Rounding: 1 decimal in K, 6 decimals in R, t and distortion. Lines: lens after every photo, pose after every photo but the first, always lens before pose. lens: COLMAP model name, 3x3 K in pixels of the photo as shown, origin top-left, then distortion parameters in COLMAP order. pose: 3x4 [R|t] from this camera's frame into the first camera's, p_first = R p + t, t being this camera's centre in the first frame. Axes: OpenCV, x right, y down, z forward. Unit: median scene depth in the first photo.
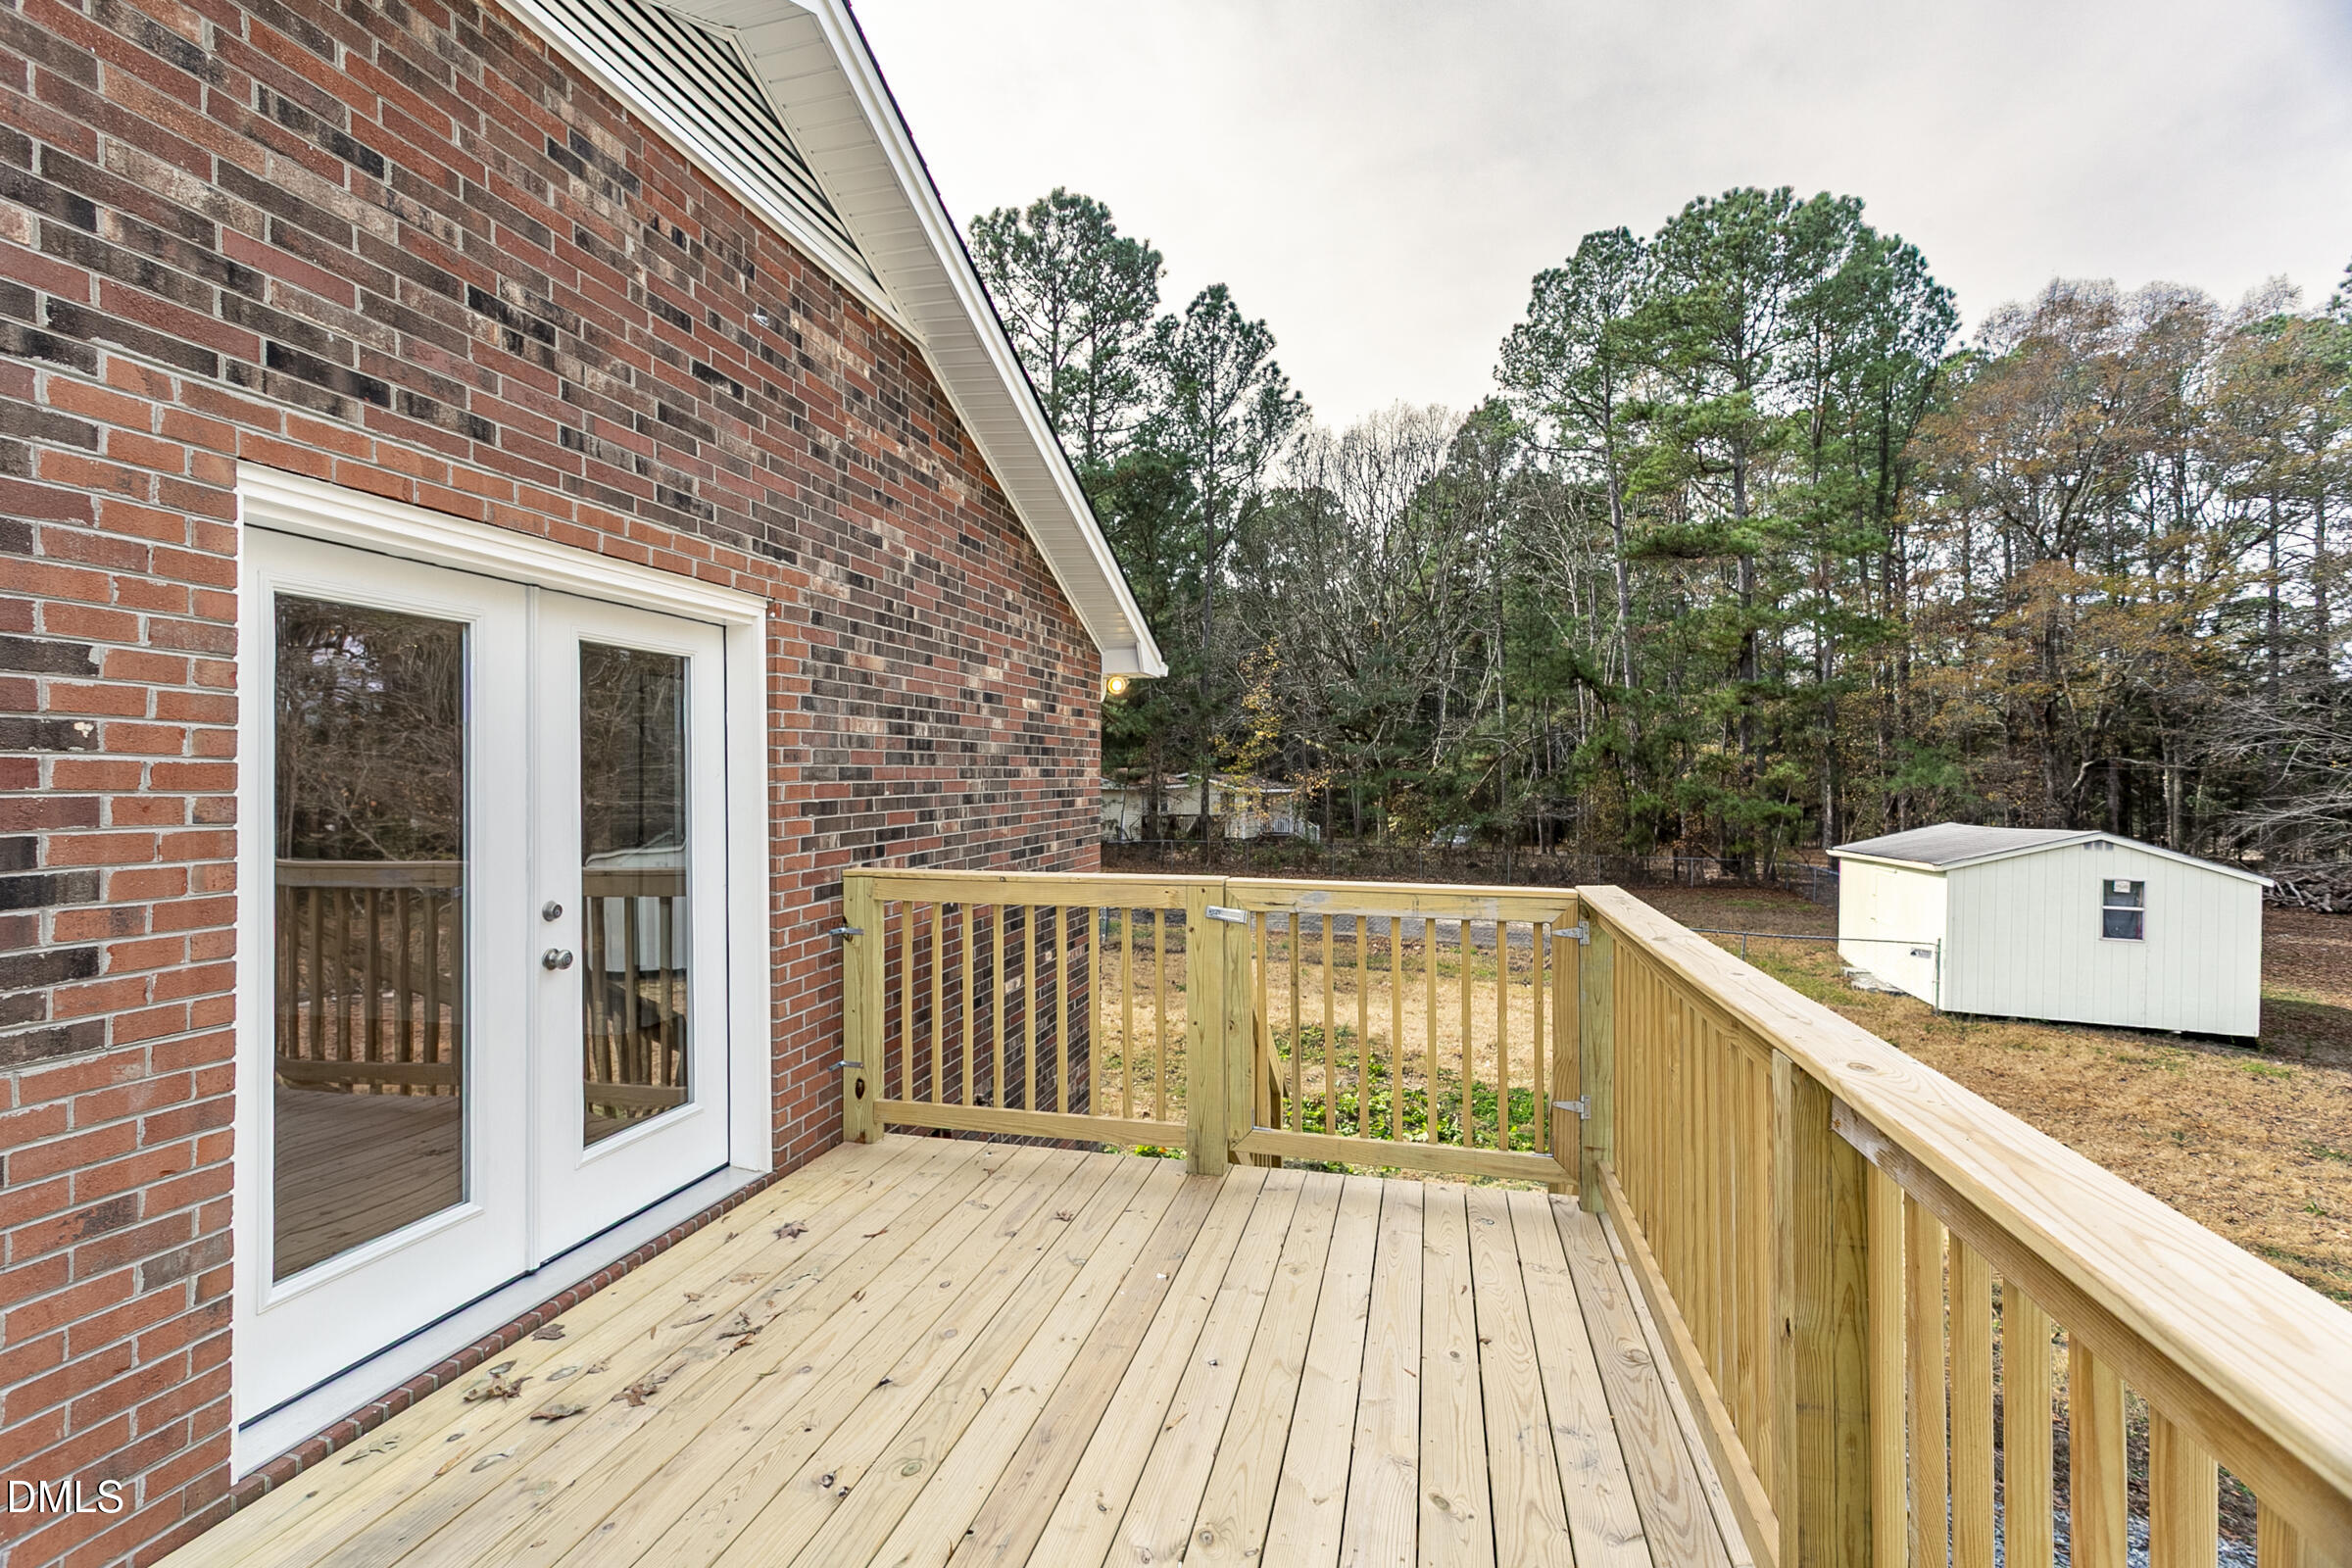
lens RADIAL K [[1126.0, 0, 1160.4], [0, 1126.0, 779.2], [0, 0, 1]] dist [0.001491, -0.000127]
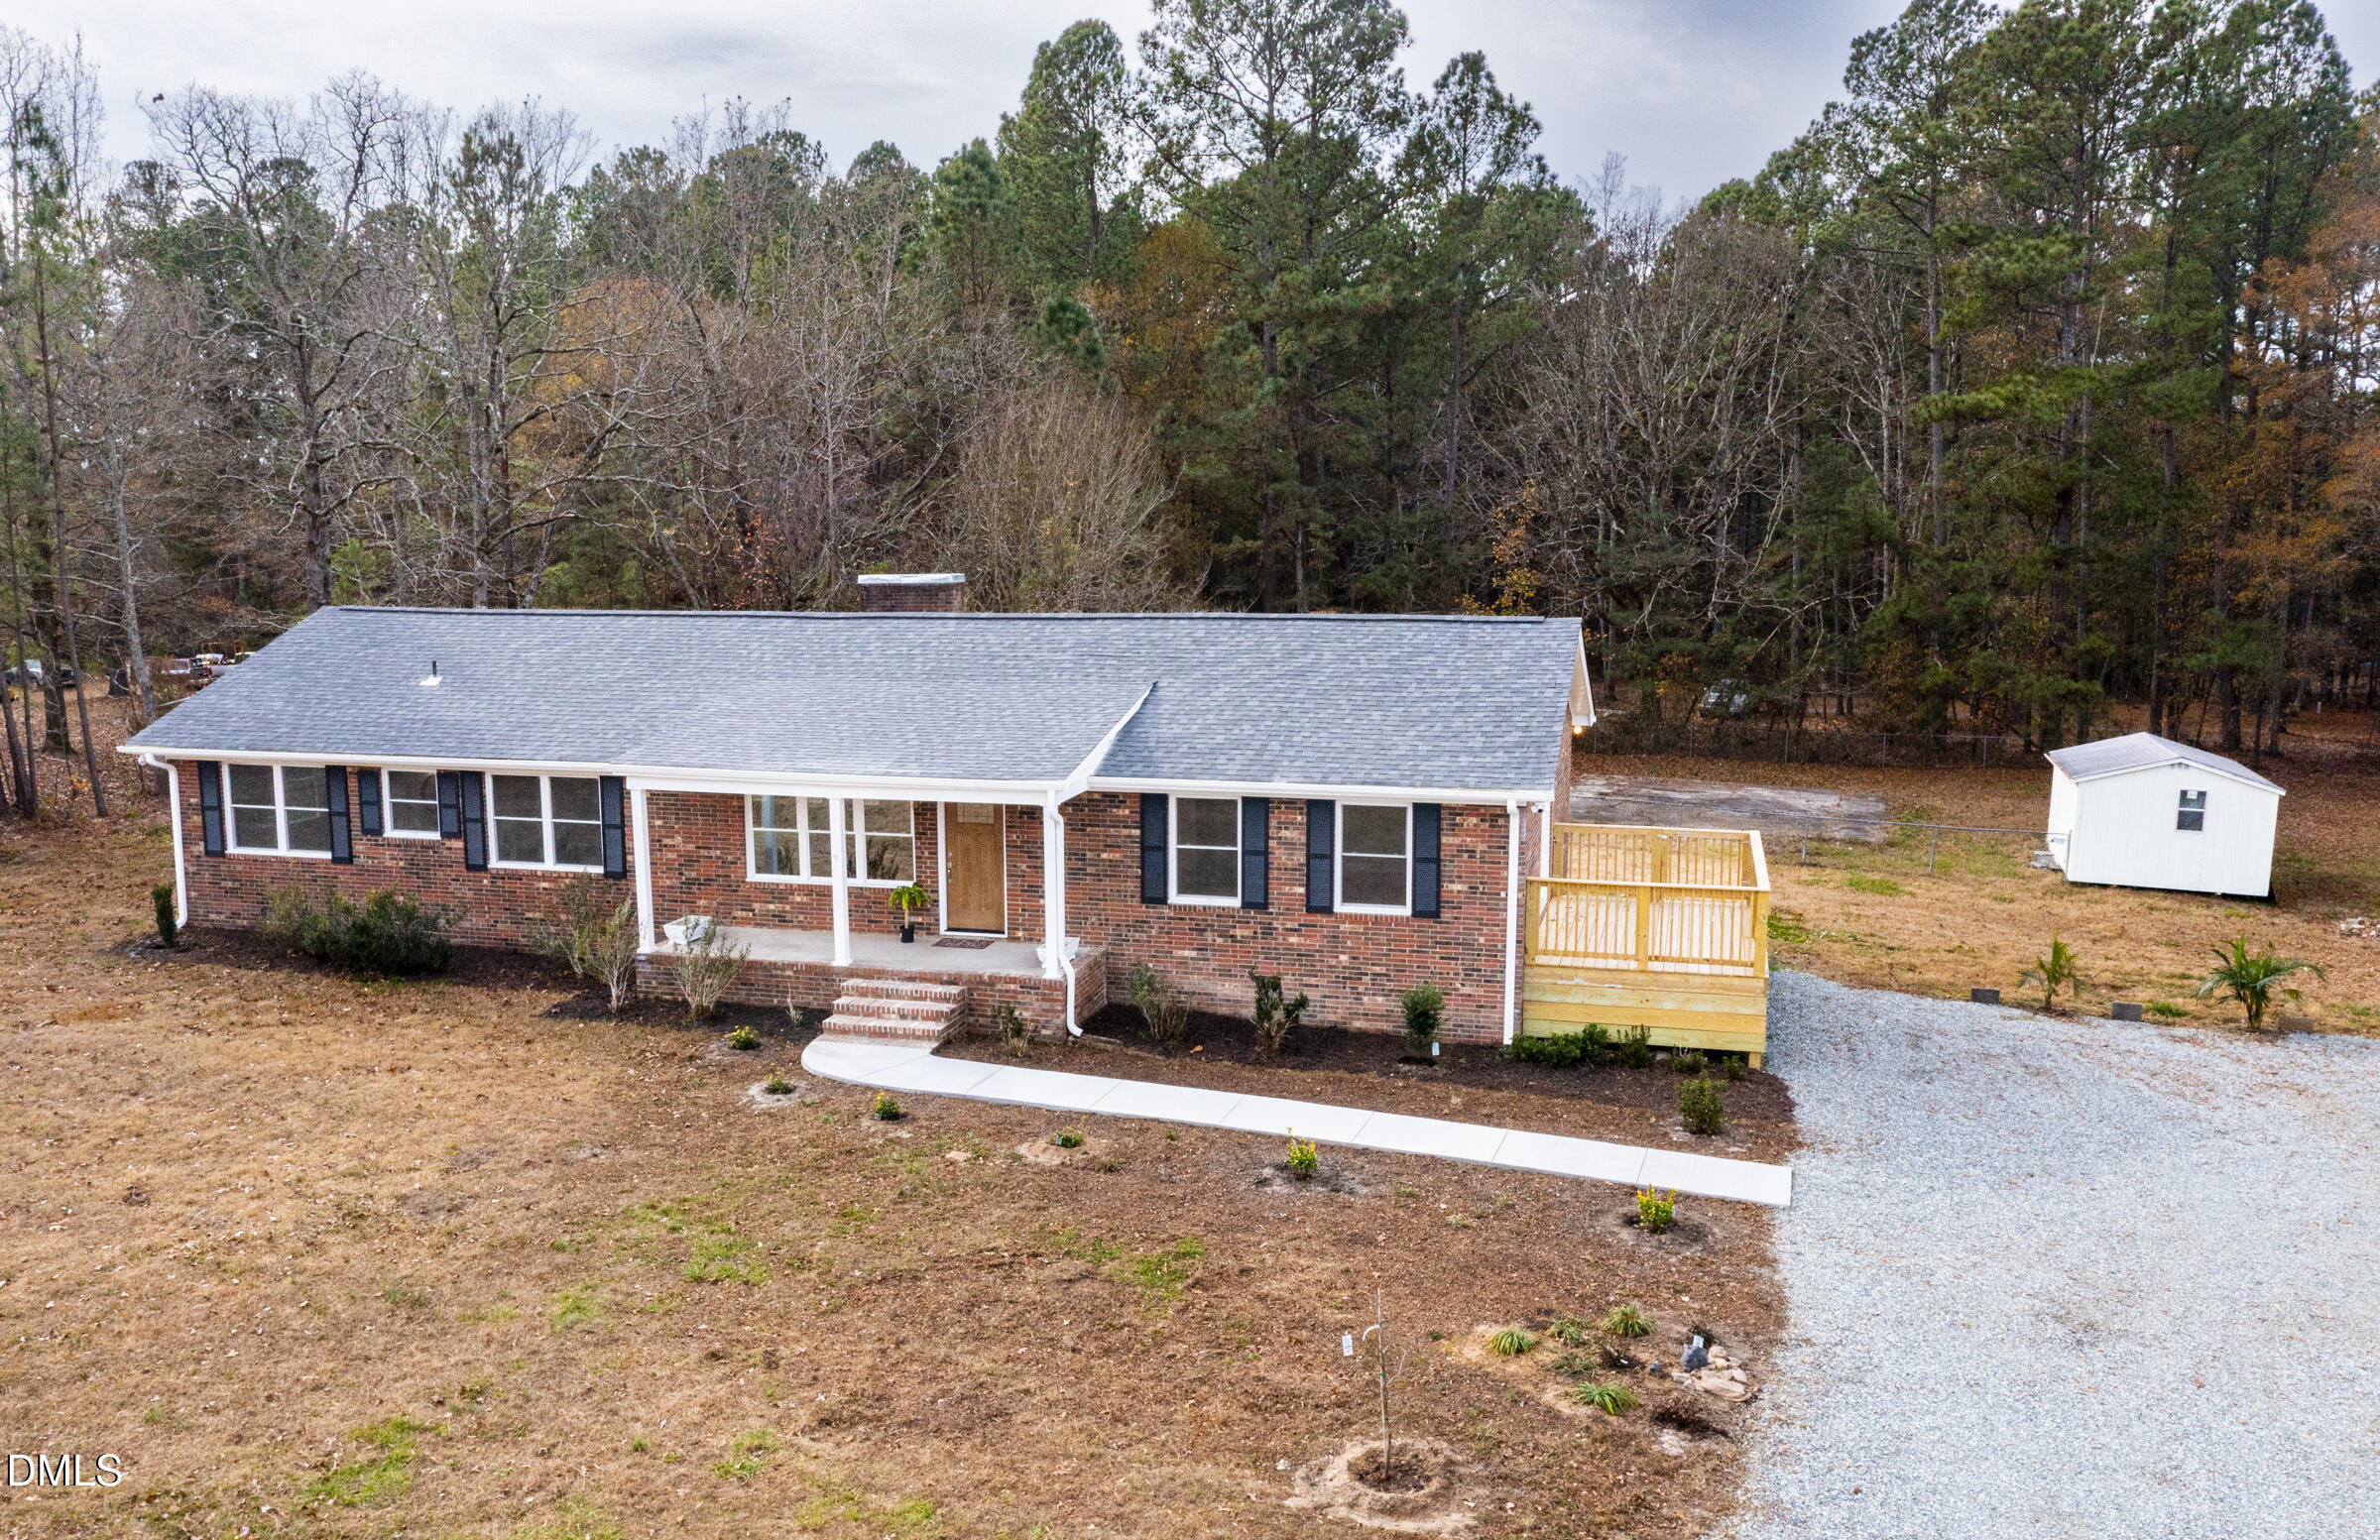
lens RADIAL K [[1894.7, 0, 1188.0], [0, 1894.7, 839.8], [0, 0, 1]] dist [0.017552, 0.005874]
pose [[0.999727, 0.001937, -0.023295, -0.131351], [0.001740, 0.987633, 0.156775, -0.082416], [0.023311, -0.156773, 0.987360, -0.512399]]
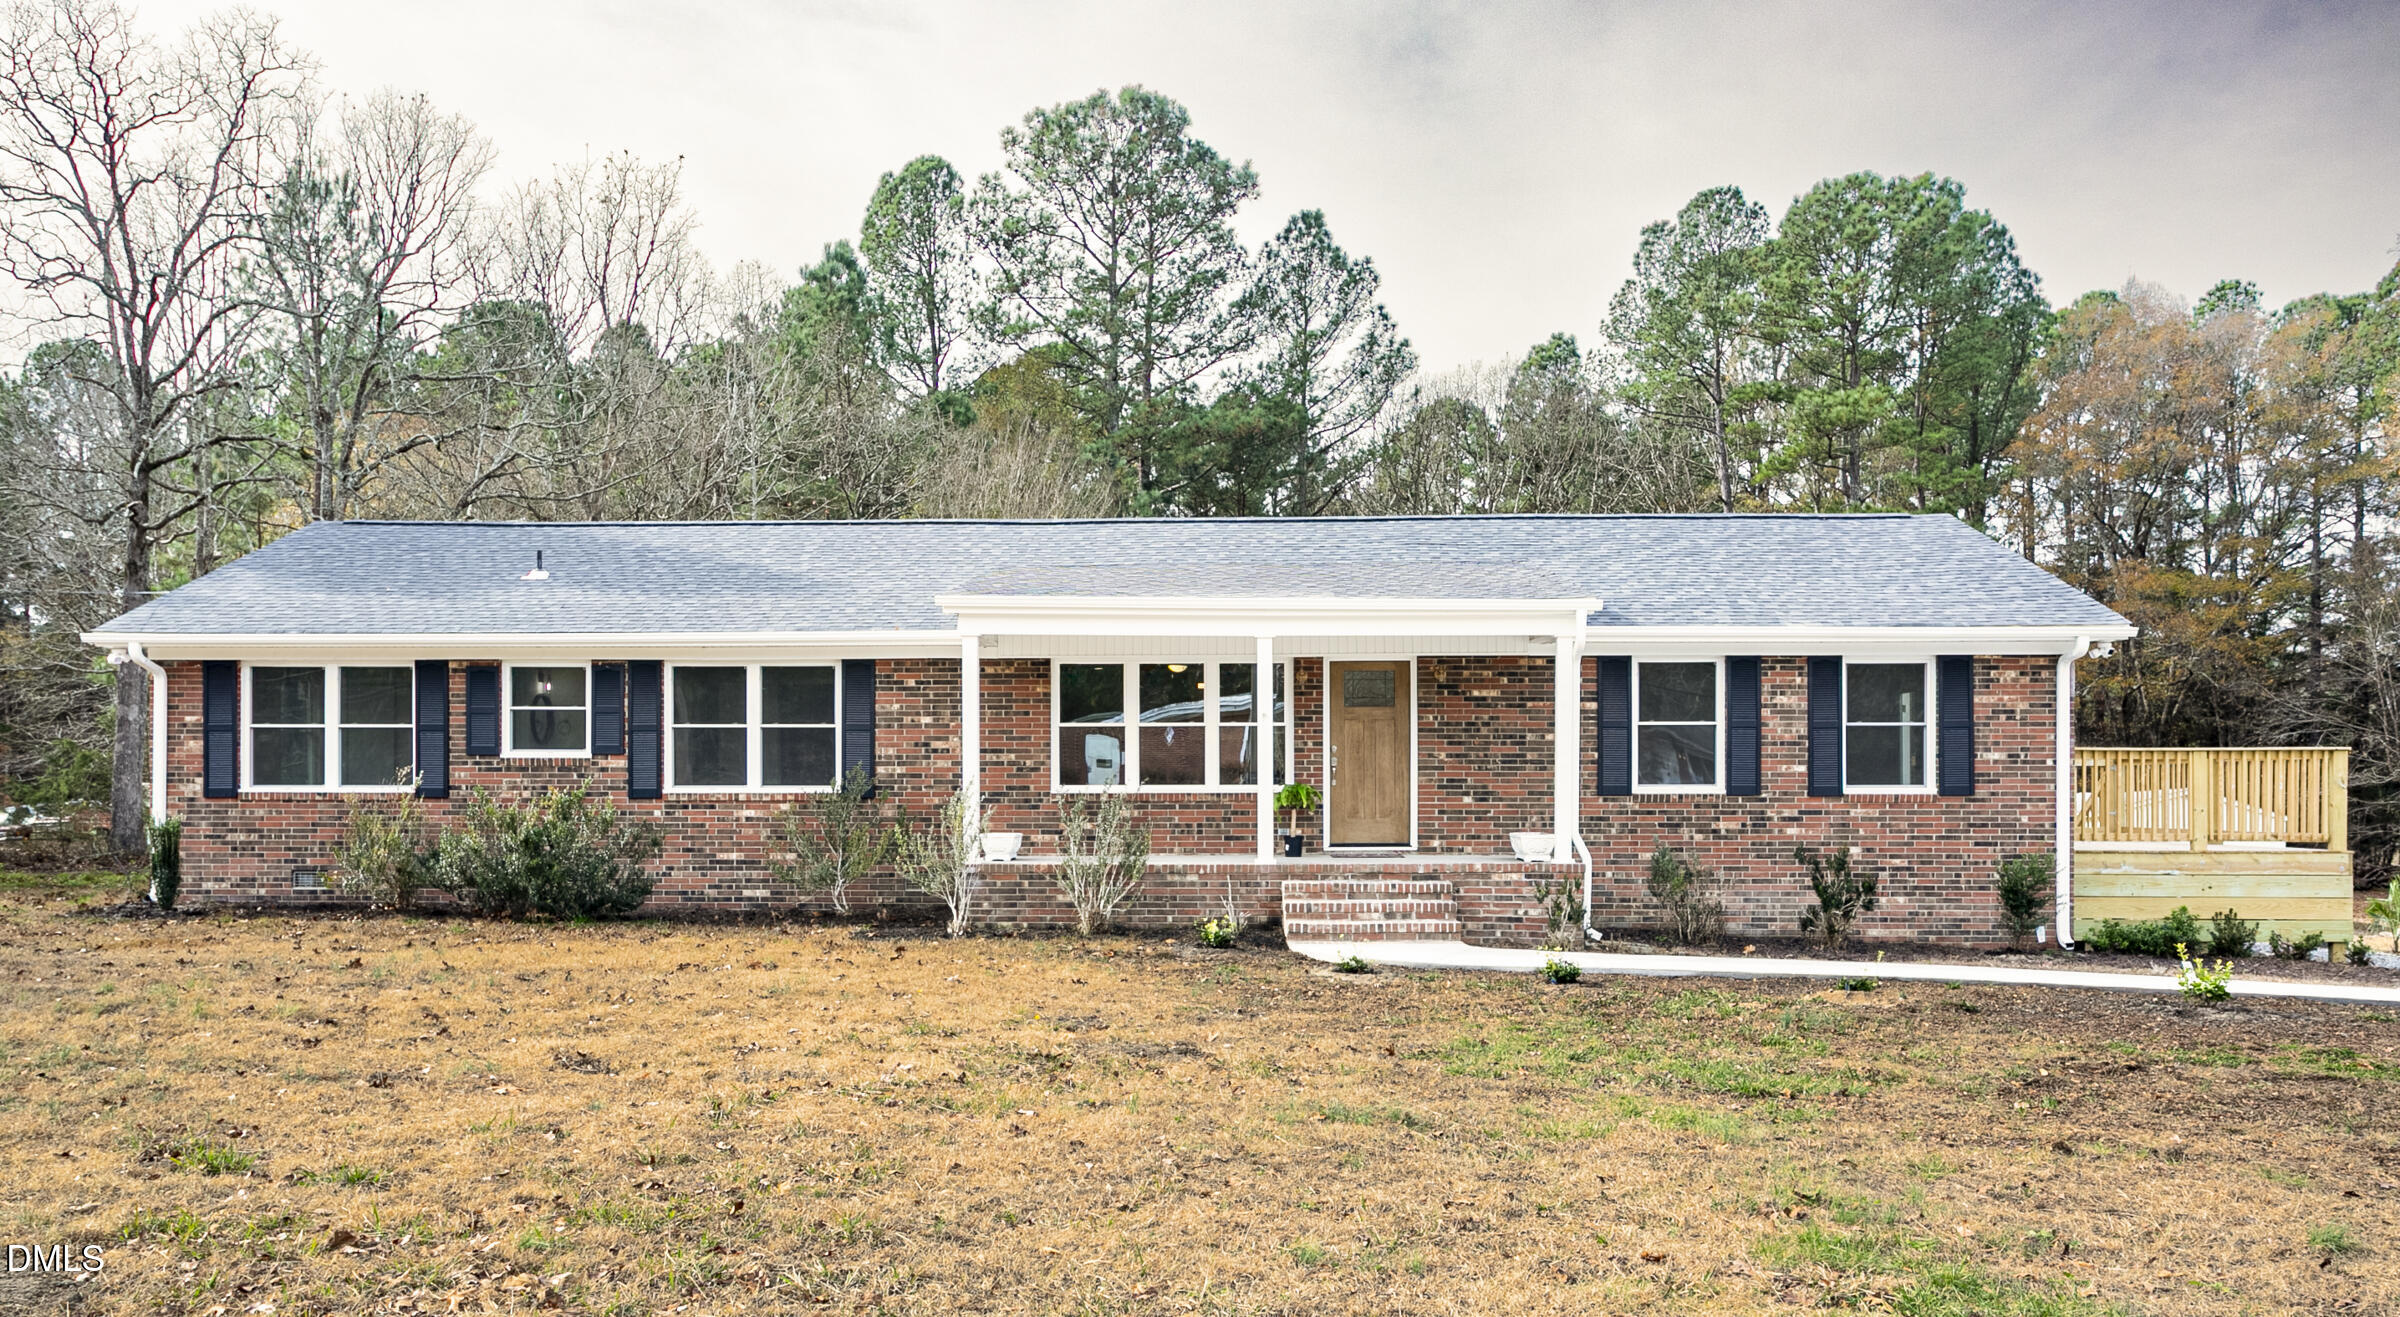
lens RADIAL K [[1774.4, 0, 1236.8], [0, 1774.4, 799.7], [0, 0, 1]] dist [-0.007773, 0.040699]
pose [[0.974495, -0.002028, 0.224399, -0.328597], [0.001250, 0.999993, 0.003613, 0.019853], [-0.224405, -0.003240, 0.974491, -0.357206]]
